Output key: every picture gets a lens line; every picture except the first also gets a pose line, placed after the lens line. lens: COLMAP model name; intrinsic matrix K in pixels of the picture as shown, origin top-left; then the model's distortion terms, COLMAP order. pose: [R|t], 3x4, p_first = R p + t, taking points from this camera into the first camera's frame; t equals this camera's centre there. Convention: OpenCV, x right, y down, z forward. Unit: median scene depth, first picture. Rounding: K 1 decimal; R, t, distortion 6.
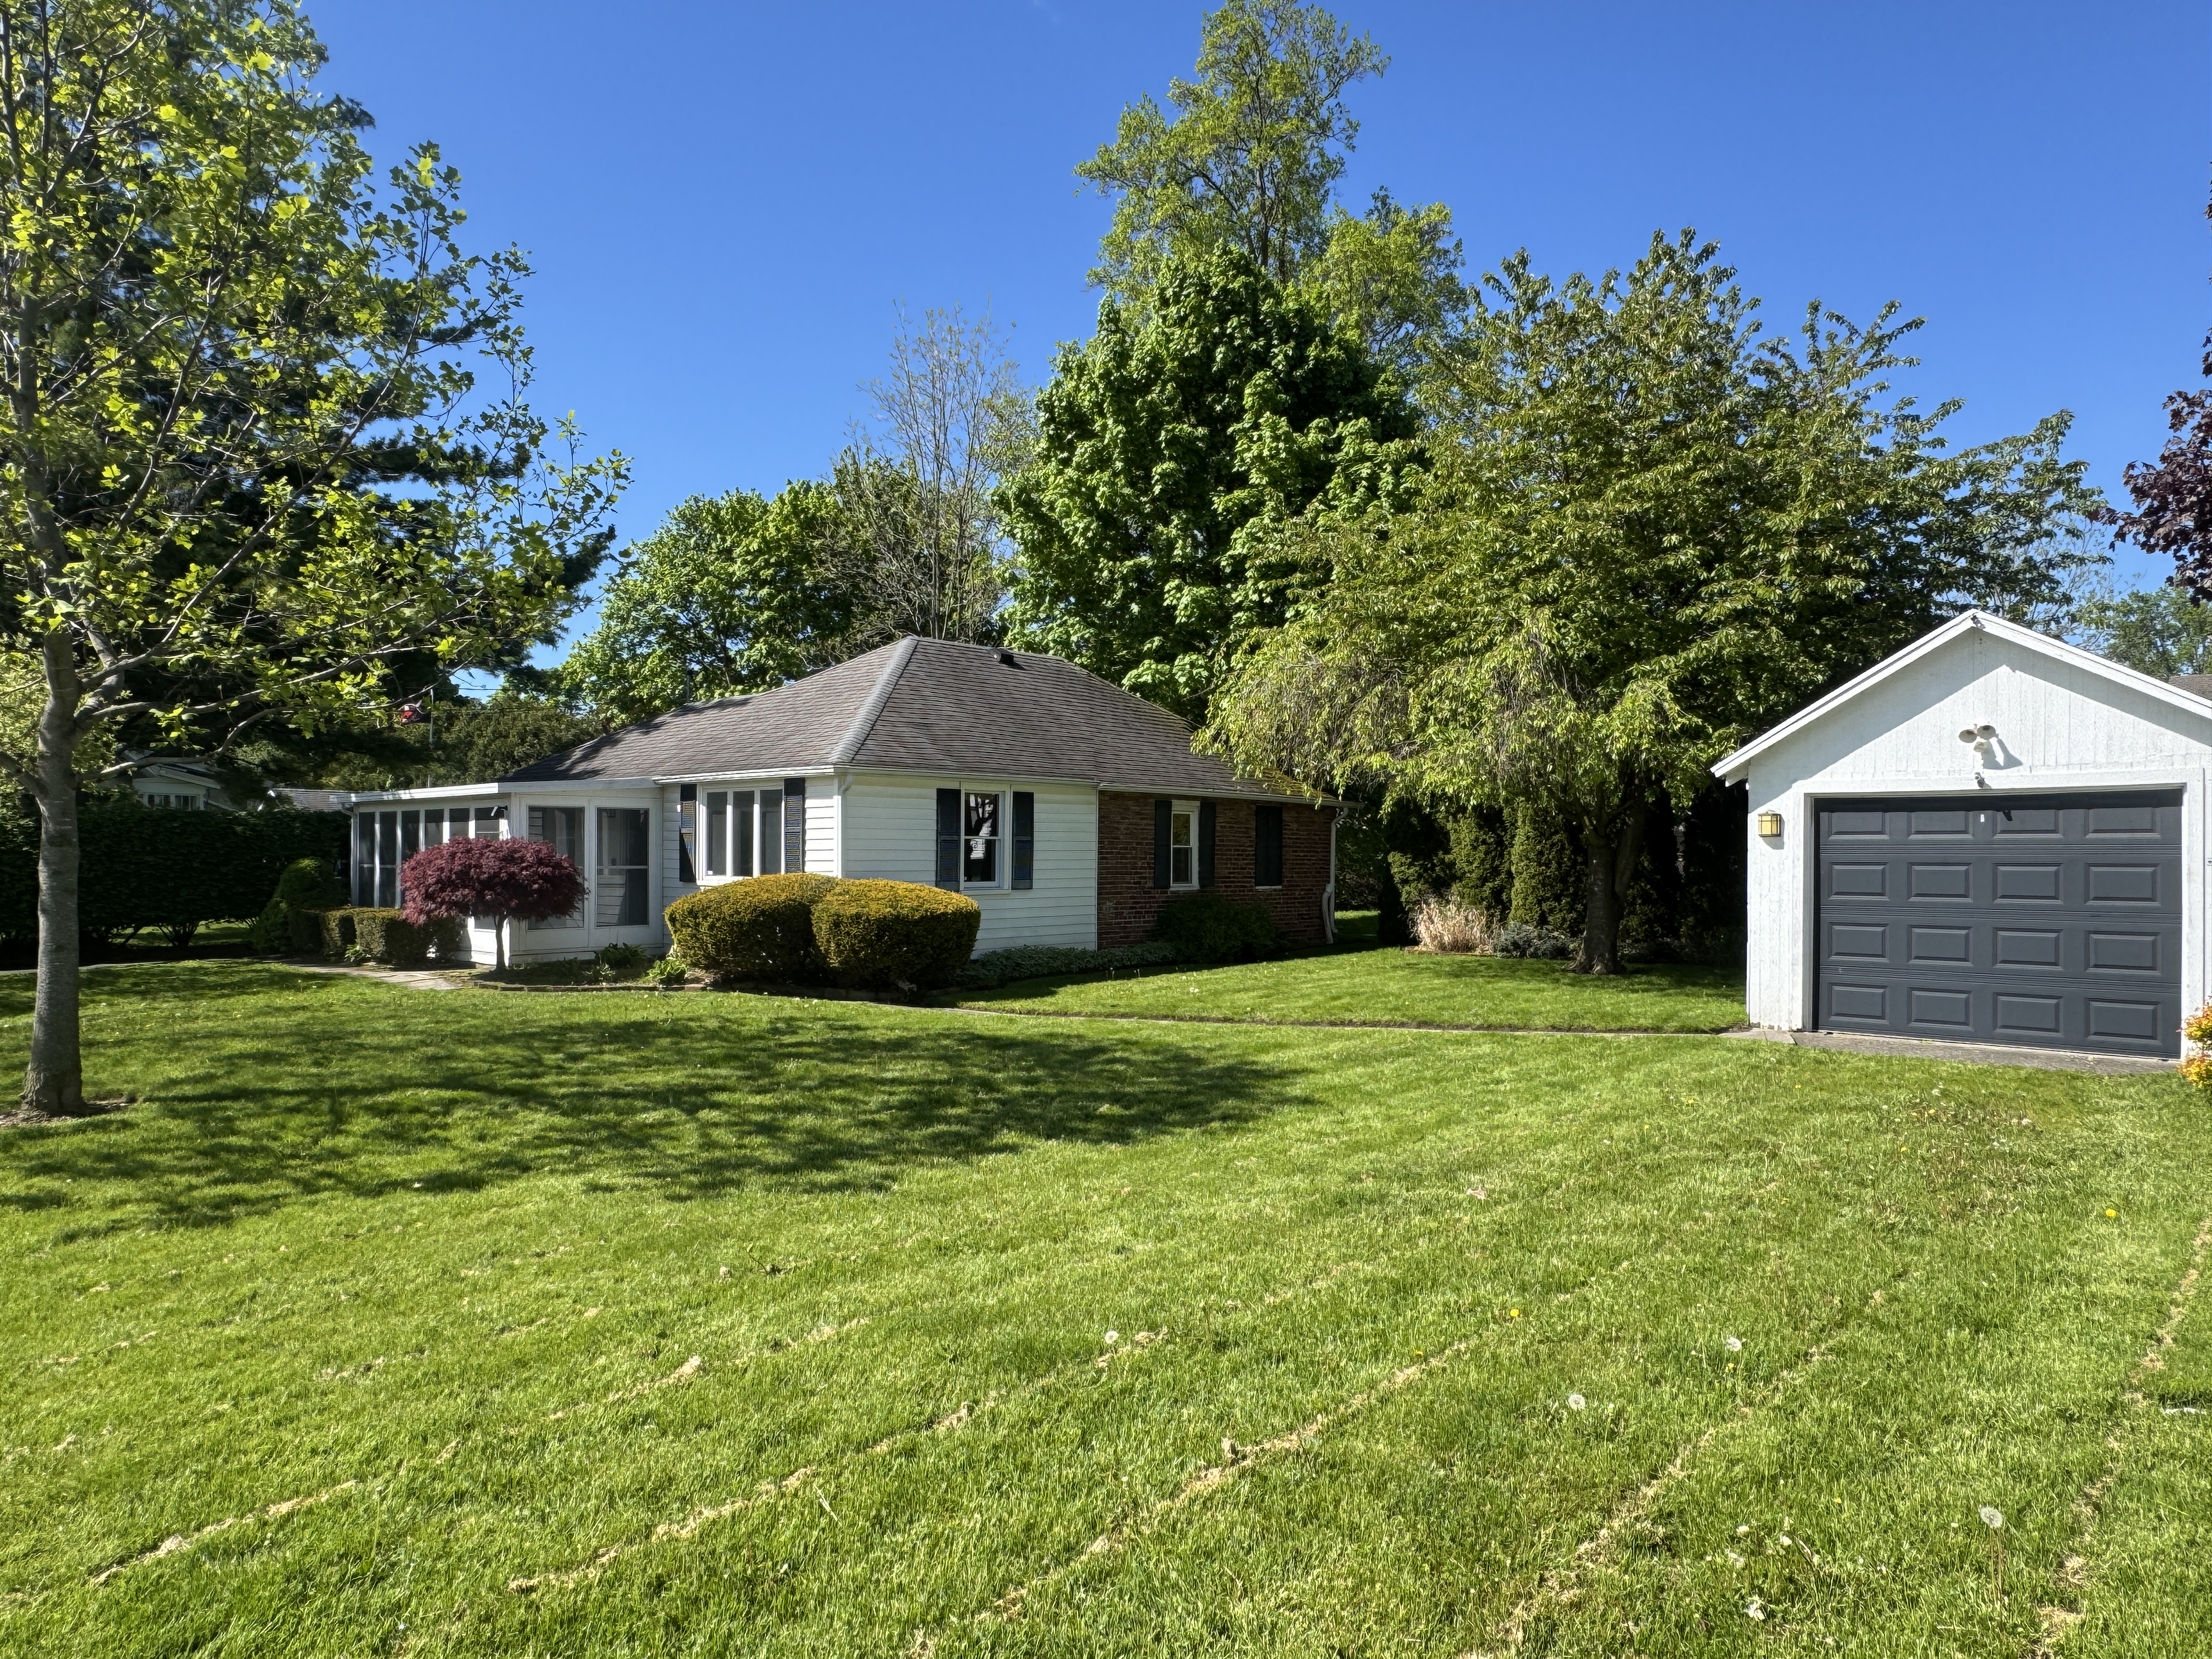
lens RADIAL K [[1420.6, 0, 1112.2], [0, 1420.6, 833.3], [0, 0, 1]] dist [-0.004594, 0.003179]
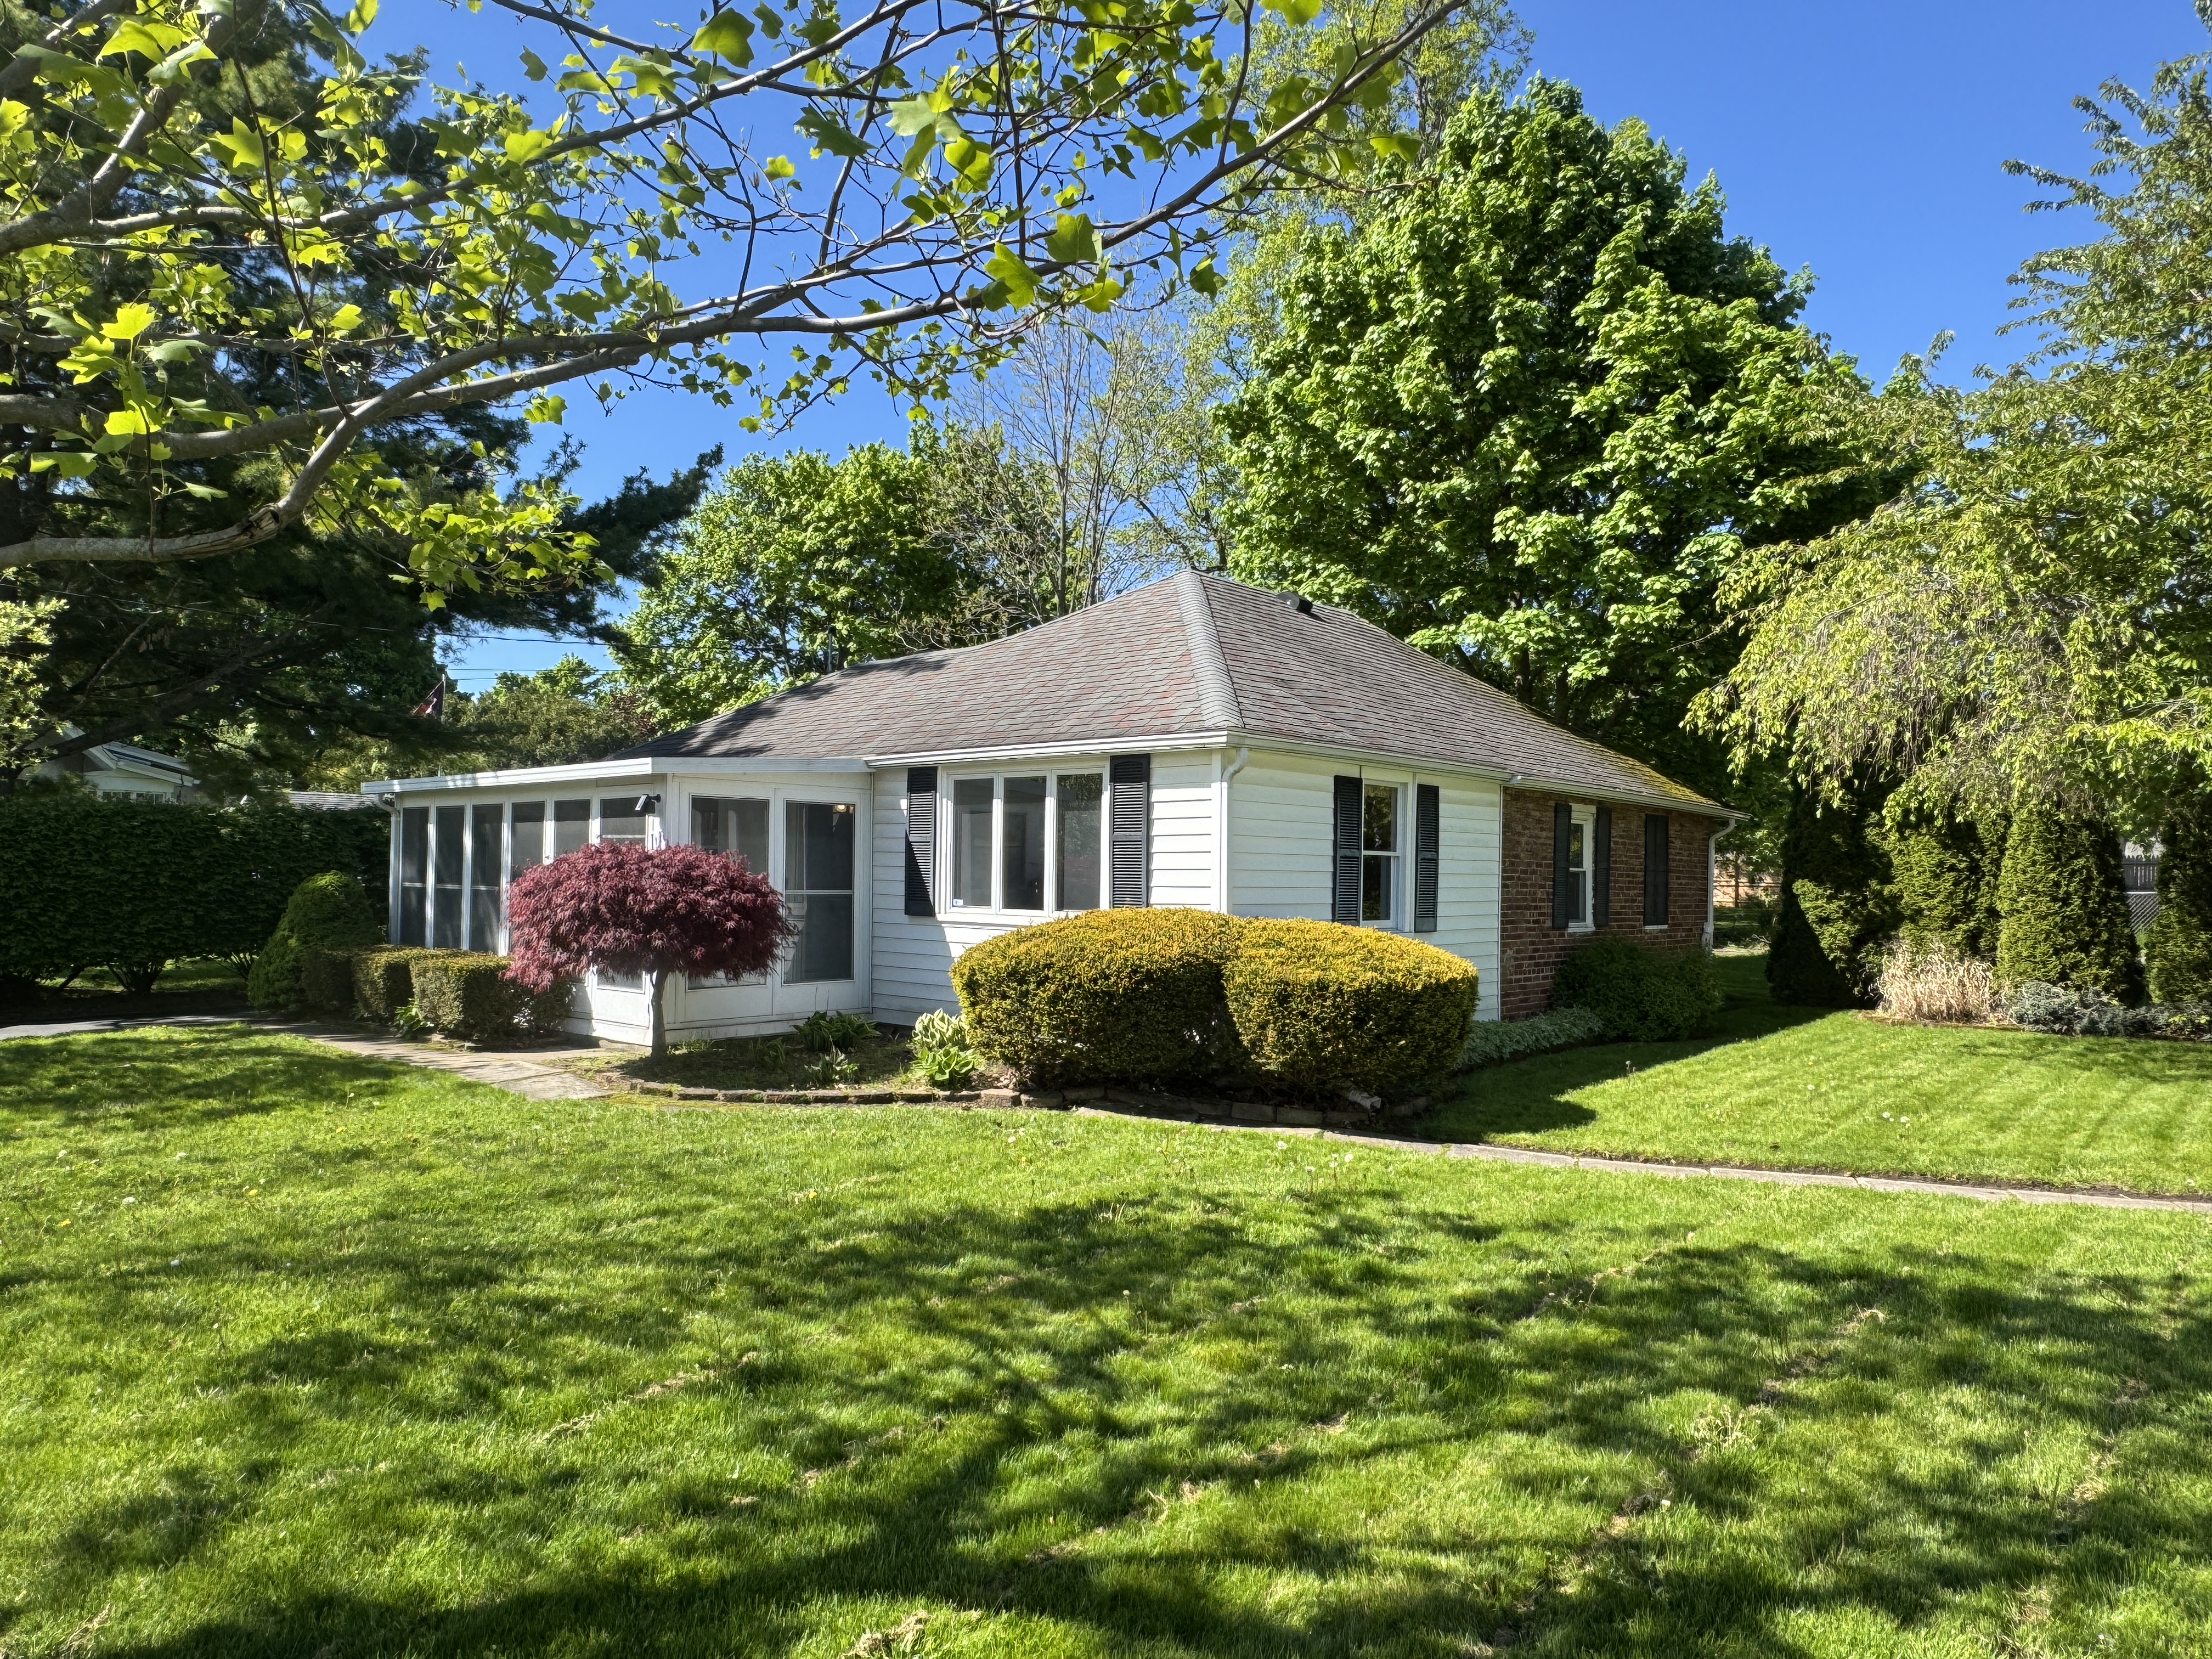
lens RADIAL K [[1420.6, 0, 1097.9], [0, 1420.6, 834.3], [0, 0, 1]] dist [-0.004594, 0.003179]
pose [[0.999882, 0.010846, 0.010844, -0.235088], [-0.010691, 0.999841, -0.014250, 0.005211], [-0.010997, 0.014132, 0.999840, 0.358806]]
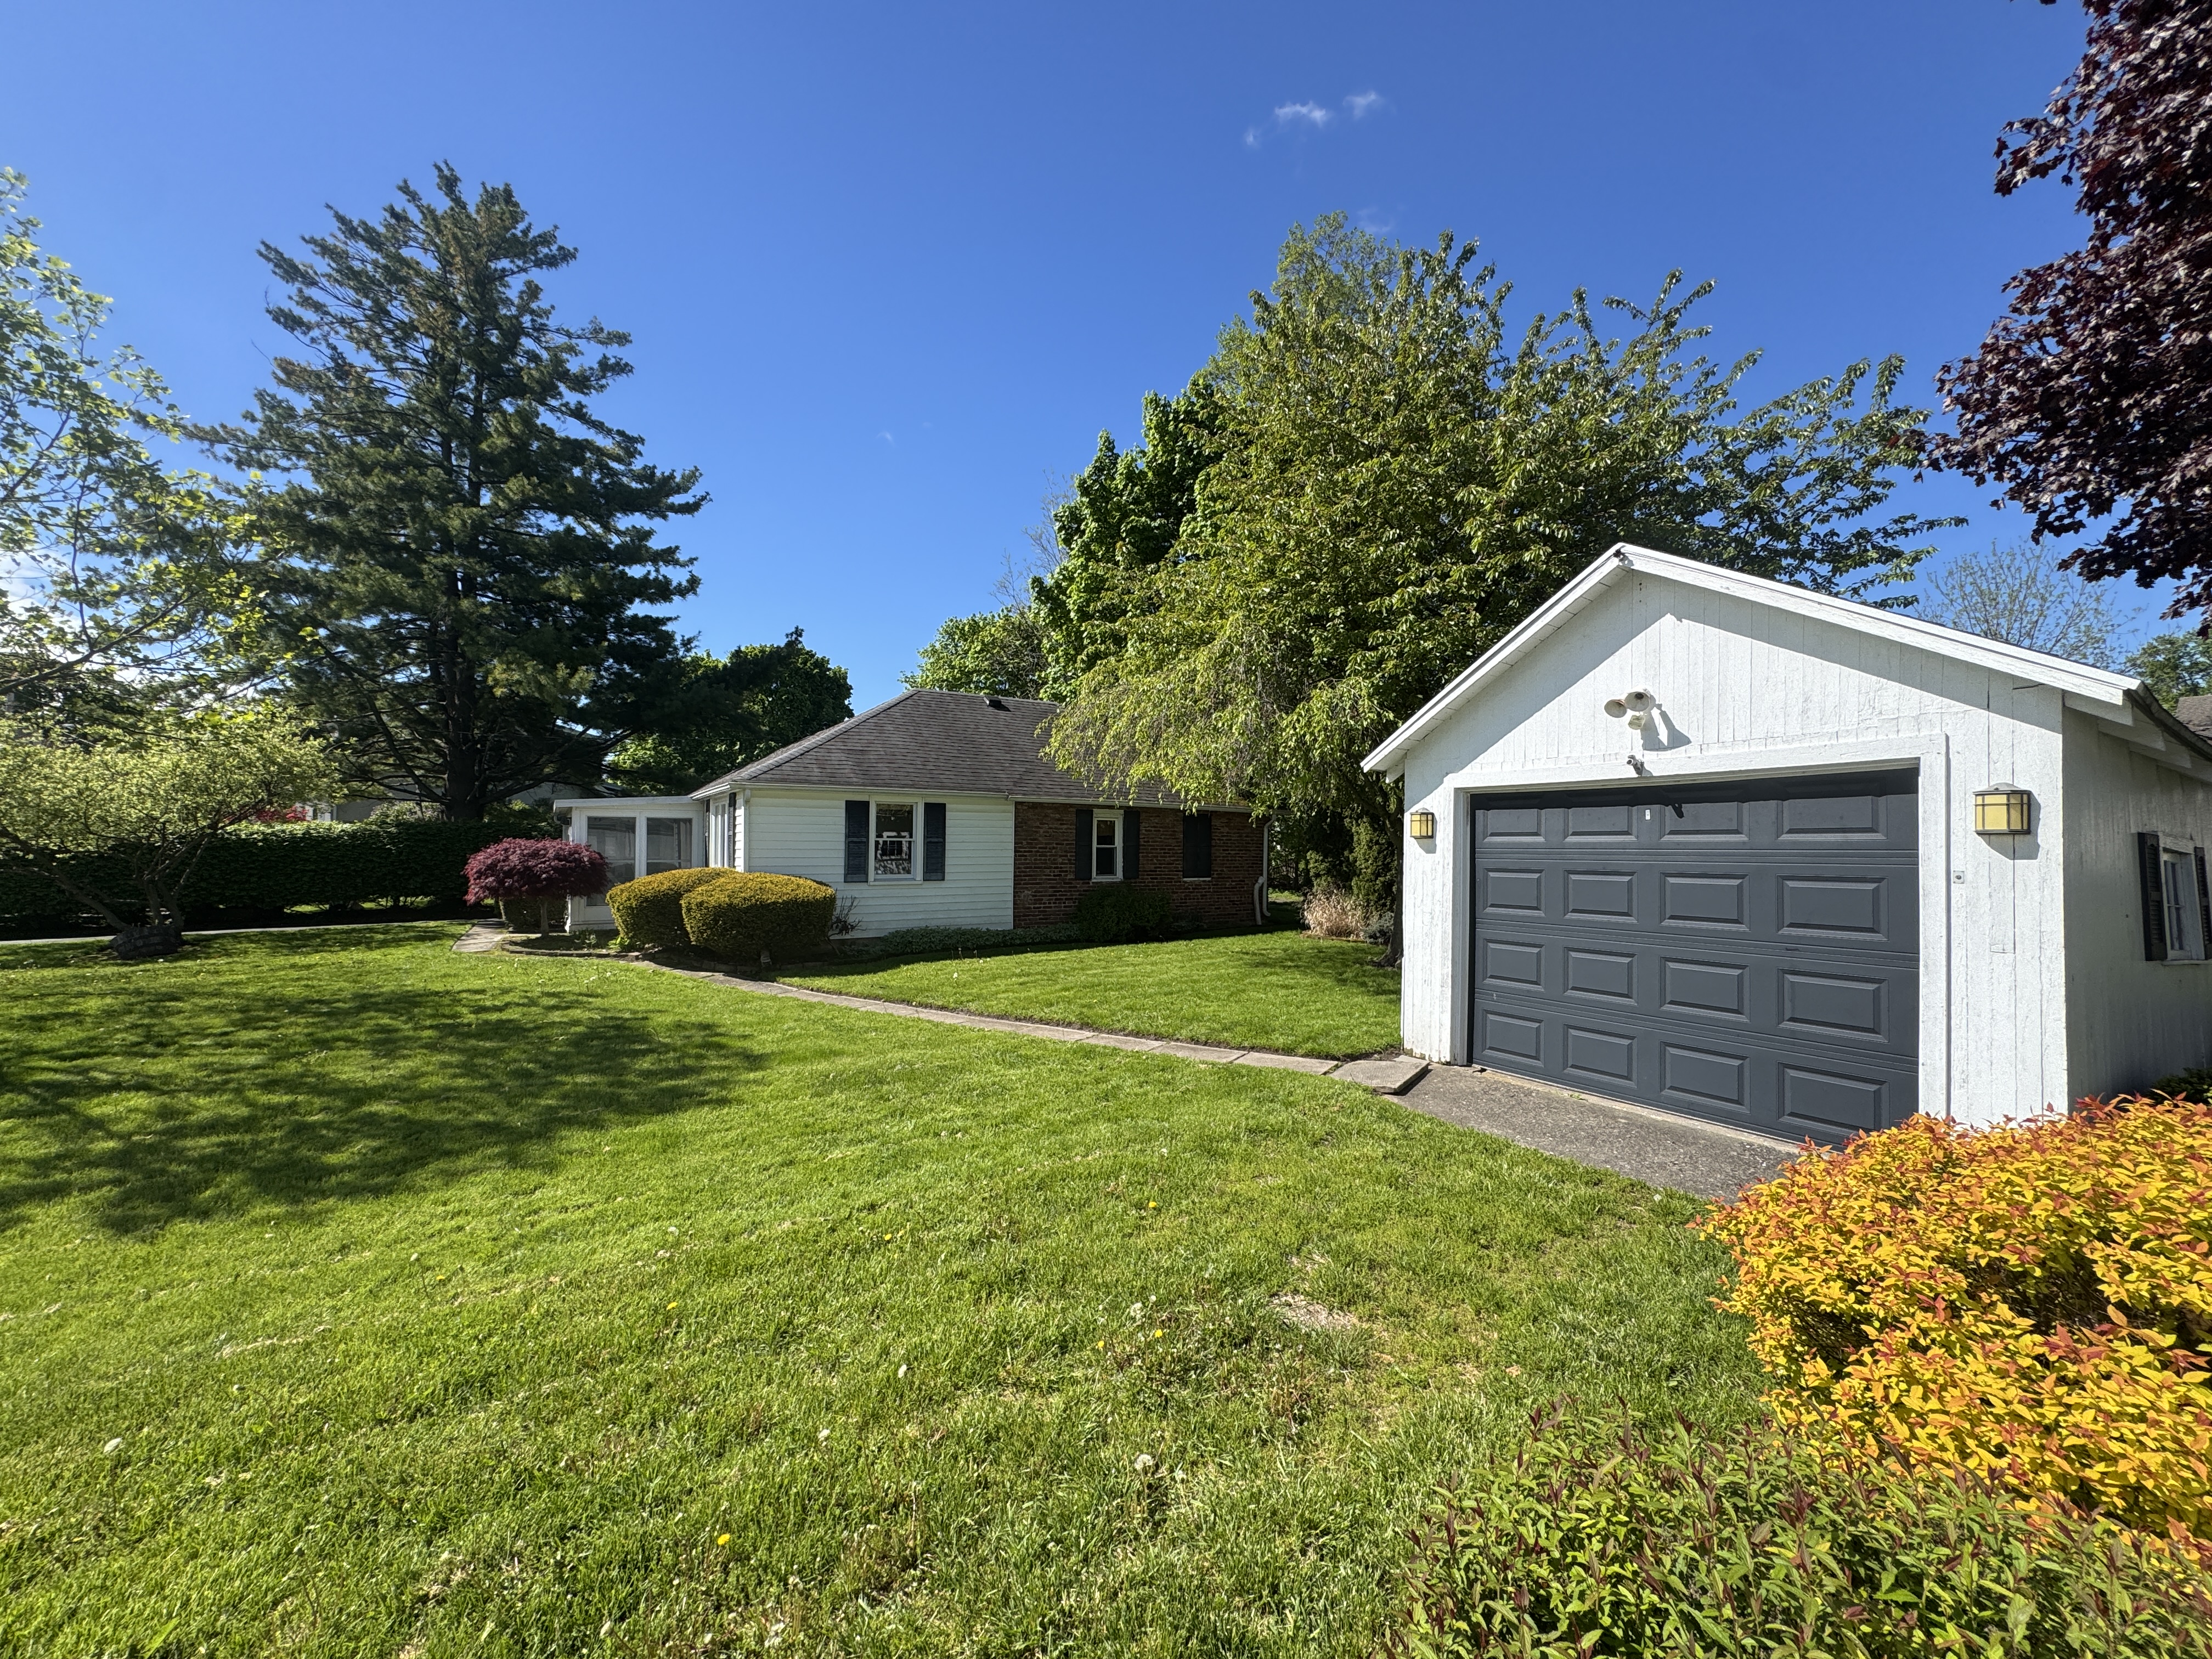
lens RADIAL K [[877.8, 0, 1110.0], [0, 877.8, 832.1], [0, 0, 1]] dist [-0.001804, 0.000772]
pose [[0.966484, -0.002777, -0.256710, 0.300897], [0.001650, 0.999988, -0.004604, 0.000326], [0.256720, 0.004026, 0.966477, 0.306453]]
